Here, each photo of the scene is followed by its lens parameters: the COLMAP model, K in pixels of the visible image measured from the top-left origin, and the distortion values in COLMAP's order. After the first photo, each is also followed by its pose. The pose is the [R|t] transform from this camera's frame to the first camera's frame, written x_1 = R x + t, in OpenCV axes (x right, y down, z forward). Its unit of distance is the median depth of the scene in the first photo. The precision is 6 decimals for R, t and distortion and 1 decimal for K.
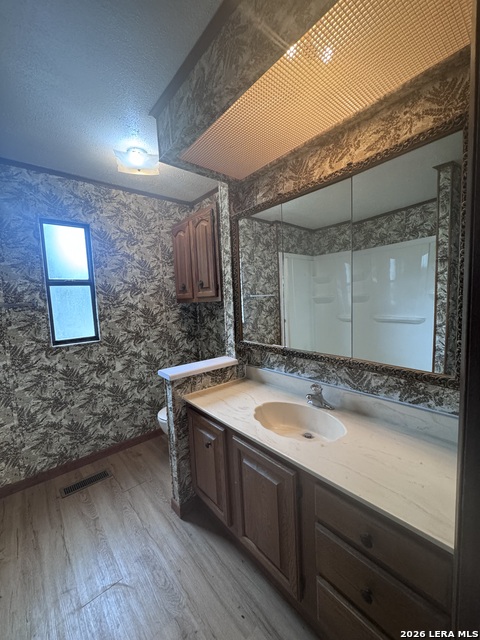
lens RADIAL K [[256.7, 0, 240.5], [0, 256.7, 319.7], [0, 0, 1]] dist [-0.002714, -0.000083]
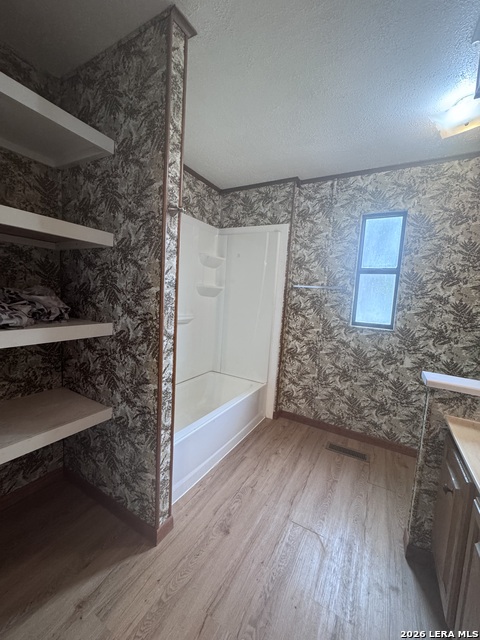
lens RADIAL K [[256.7, 0, 238.6], [0, 256.7, 319.5], [0, 0, 1]] dist [-0.002714, -0.000083]
pose [[0.320648, 0.152718, -0.934806, 0.182115], [-0.156937, 0.981842, 0.106571, 0.031527], [0.934107, 0.112534, 0.338793, 0.120667]]
